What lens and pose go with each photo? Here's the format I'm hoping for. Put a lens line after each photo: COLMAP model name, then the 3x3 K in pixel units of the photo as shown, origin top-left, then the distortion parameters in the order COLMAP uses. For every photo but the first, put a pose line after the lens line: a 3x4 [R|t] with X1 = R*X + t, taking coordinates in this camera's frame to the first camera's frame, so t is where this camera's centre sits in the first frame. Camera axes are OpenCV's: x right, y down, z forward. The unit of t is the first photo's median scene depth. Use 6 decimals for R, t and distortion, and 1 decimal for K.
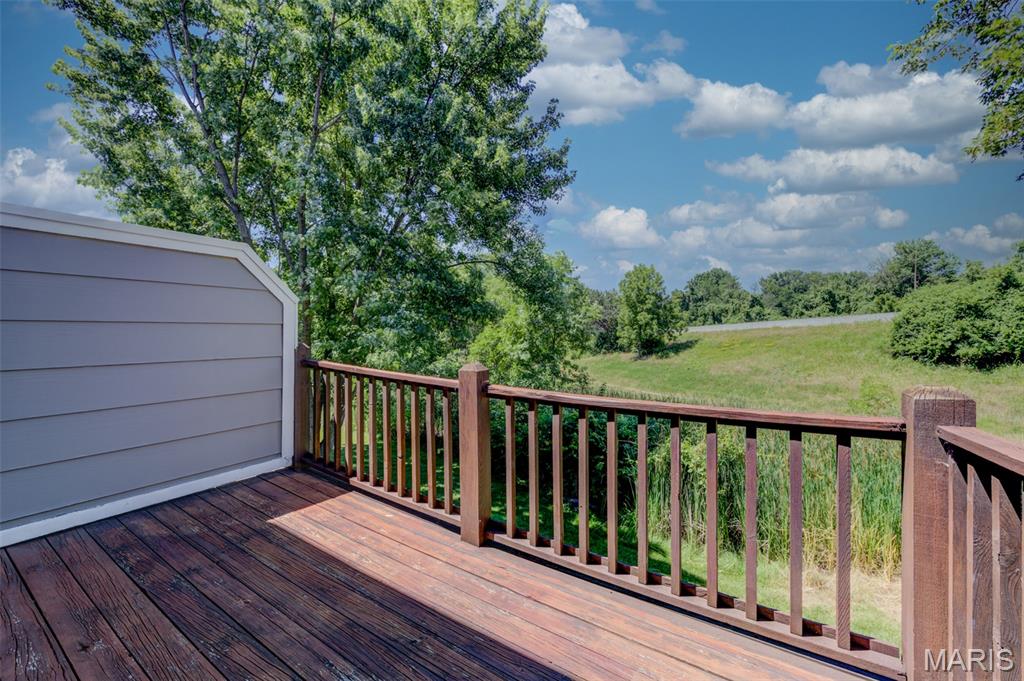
lens RADIAL K [[402.6, 0, 516.2], [0, 402.6, 334.8], [0, 0, 1]] dist [0.006730, -0.001581]
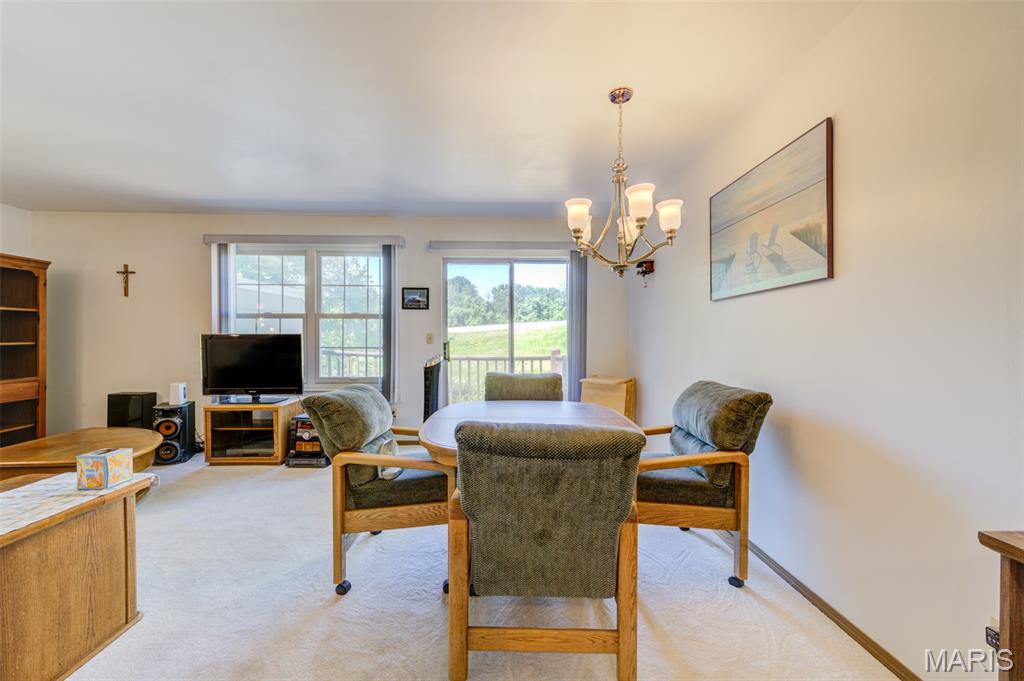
lens RADIAL K [[402.6, 0, 511.3], [0, 402.6, 340.9], [0, 0, 1]] dist [0.006730, -0.001581]
pose [[0.828698, -0.007927, 0.559640, -0.055804], [-0.001061, 0.999876, 0.015733, -0.000867], [-0.559695, -0.013632, 0.828587, -0.074036]]
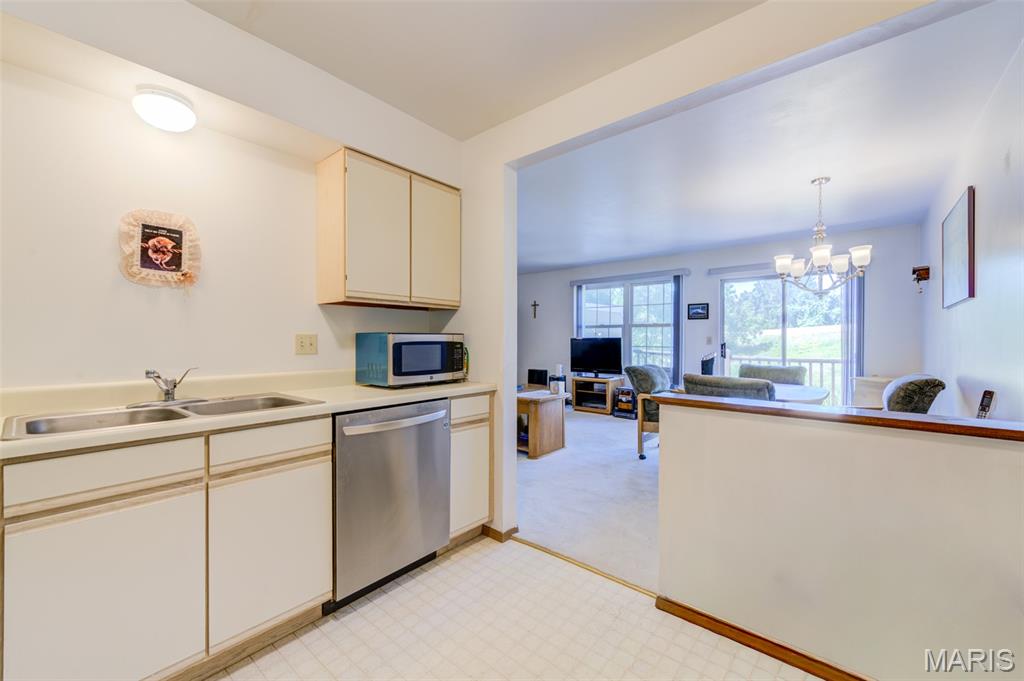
lens RADIAL K [[402.6, 0, 508.3], [0, 402.6, 340.7], [0, 0, 1]] dist [0.006730, -0.001581]
pose [[0.989230, -0.001322, -0.146363, -0.061328], [0.002327, 0.999975, 0.006697, -0.000881], [0.146350, -0.006965, 0.989208, -0.109869]]
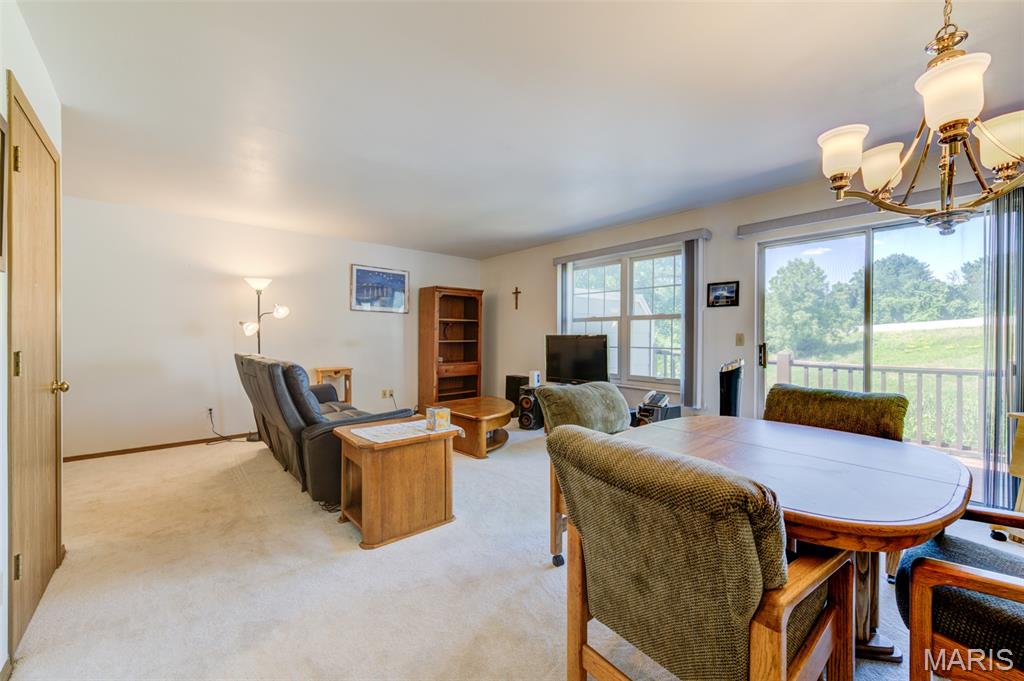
lens RADIAL K [[402.6, 0, 516.5], [0, 402.6, 339.7], [0, 0, 1]] dist [0.006730, -0.001581]
pose [[0.958274, 0.001532, -0.285848, -0.042656], [0.001842, 0.999932, 0.011534, -0.000897], [0.285846, -0.011579, 0.958206, -0.075614]]
